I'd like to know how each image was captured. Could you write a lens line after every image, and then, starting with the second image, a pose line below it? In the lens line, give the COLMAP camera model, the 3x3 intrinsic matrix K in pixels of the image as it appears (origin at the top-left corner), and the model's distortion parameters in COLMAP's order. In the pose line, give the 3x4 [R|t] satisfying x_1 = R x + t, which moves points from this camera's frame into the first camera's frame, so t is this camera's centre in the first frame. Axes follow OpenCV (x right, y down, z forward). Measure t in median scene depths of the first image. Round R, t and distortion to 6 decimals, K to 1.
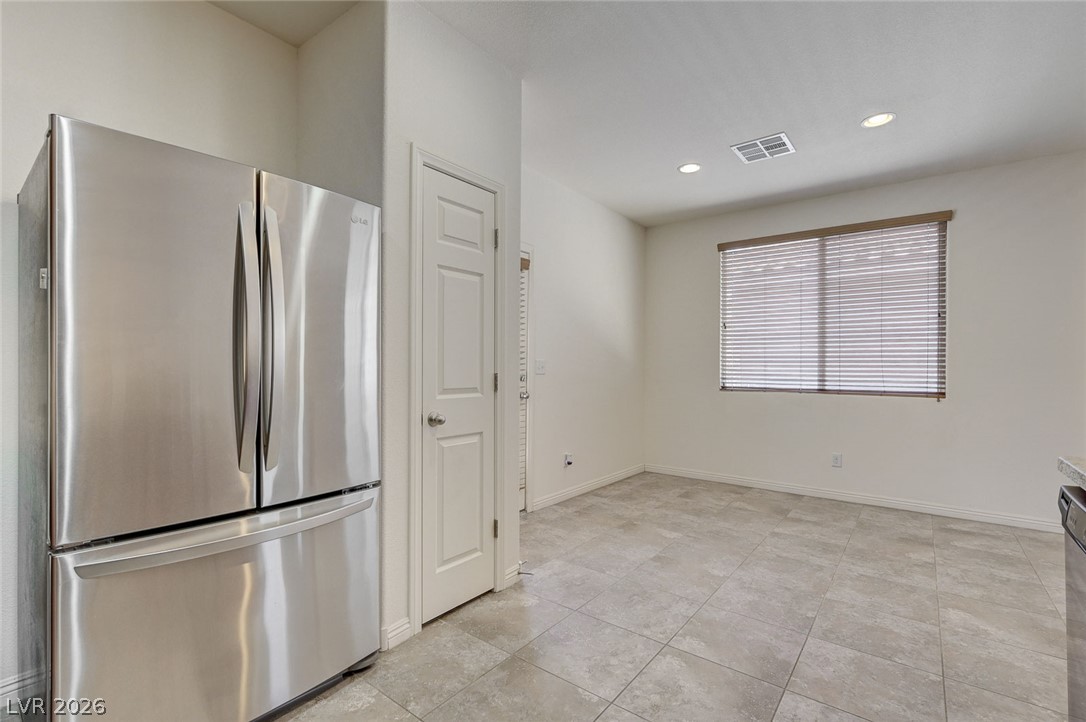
lens RADIAL K [[492.1, 0, 543.0], [0, 492.1, 361.0], [0, 0, 1]] dist [-0.001585, -0.000106]
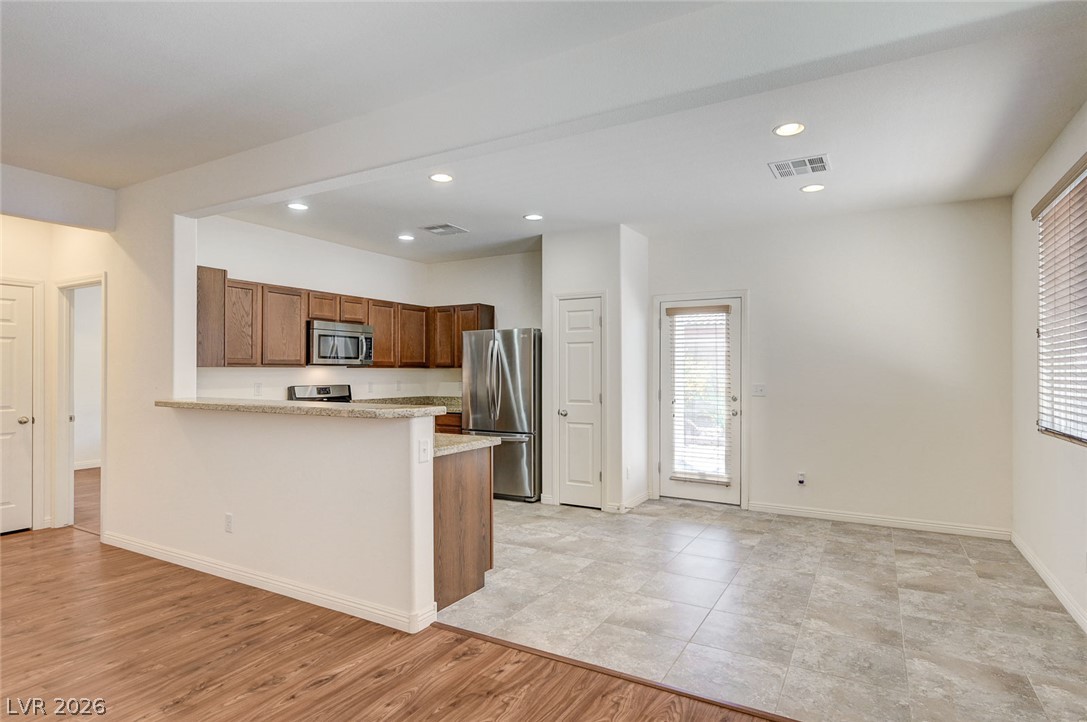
lens RADIAL K [[583.7, 0, 545.1], [0, 583.7, 366.2], [0, 0, 1]] dist [0.000380, 0.001915]
pose [[0.136689, -0.018589, -0.990440, 1.748870], [0.010026, 0.999799, -0.017381, -0.034770], [0.990563, -0.007554, 0.136848, 0.410944]]
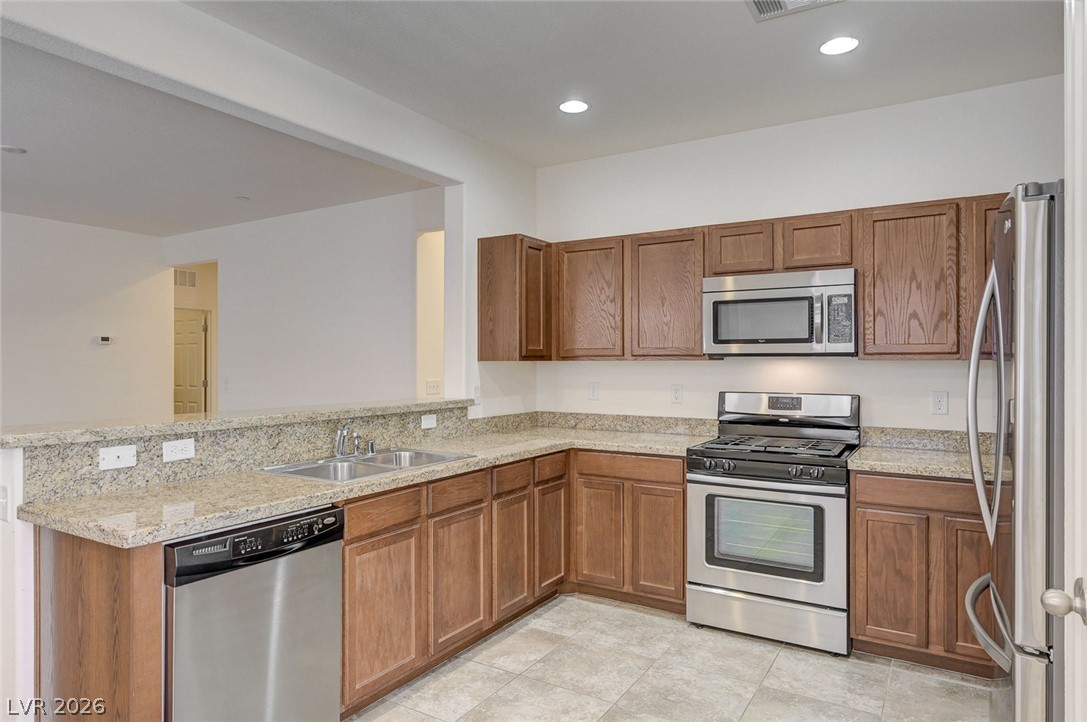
lens RADIAL K [[660.0, 0, 541.0], [0, 660.0, 358.7], [0, 0, 1]] dist [0.000018, 0.000597]
pose [[-0.994703, -0.008327, -0.102452, 0.205733], [-0.006956, 0.999882, -0.013732, -0.055482], [0.102554, -0.012947, -0.994643, 1.104503]]
